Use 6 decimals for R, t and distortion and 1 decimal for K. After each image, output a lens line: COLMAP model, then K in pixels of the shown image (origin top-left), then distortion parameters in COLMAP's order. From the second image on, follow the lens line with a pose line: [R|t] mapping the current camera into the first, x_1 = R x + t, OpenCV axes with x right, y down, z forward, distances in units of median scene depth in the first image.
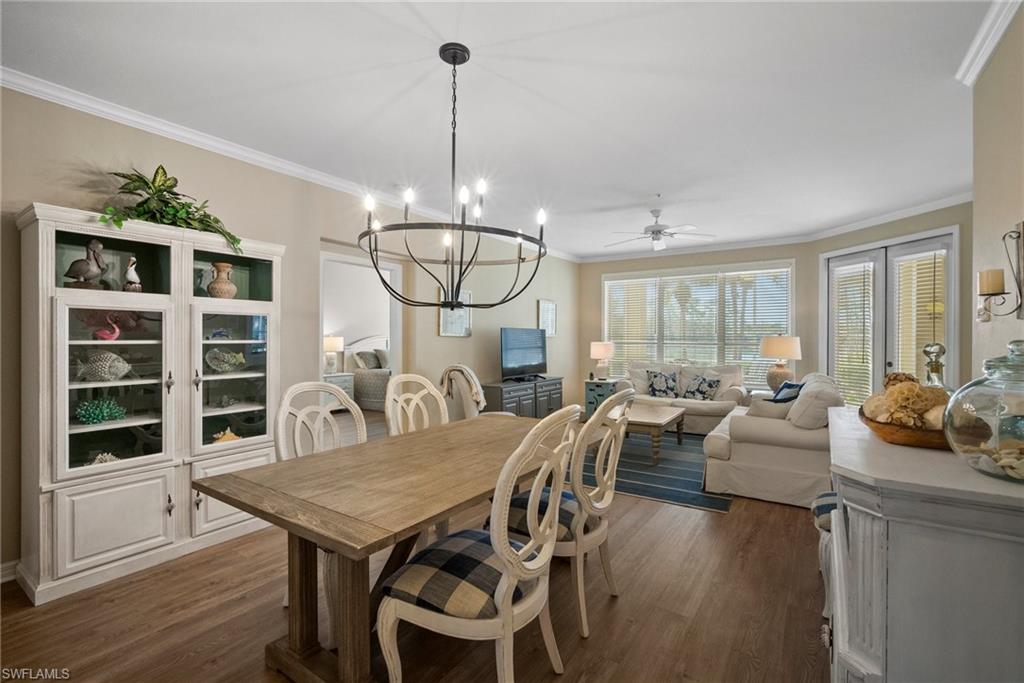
lens RADIAL K [[450.6, 0, 510.4], [0, 450.6, 342.7], [0, 0, 1]] dist [-0.004882, -0.000366]
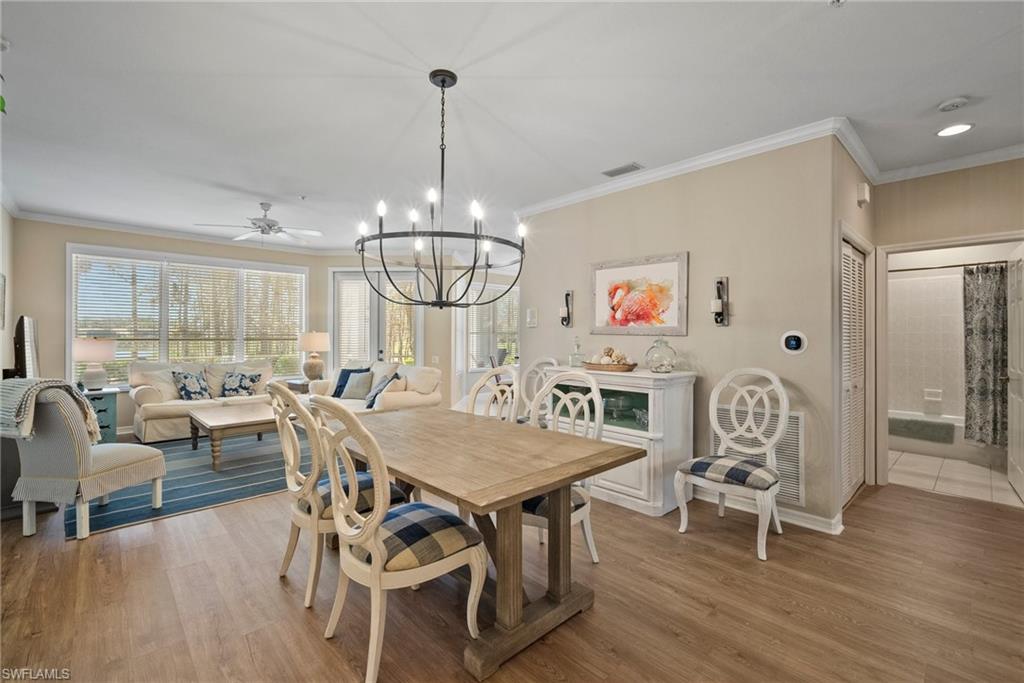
lens RADIAL K [[450.6, 0, 510.4], [0, 450.6, 342.7], [0, 0, 1]] dist [-0.004882, -0.000366]
pose [[0.218757, -0.017572, 0.975621, -0.445399], [0.007279, 0.999839, 0.016376, -0.002280], [-0.975752, 0.003519, 0.218850, 0.226879]]
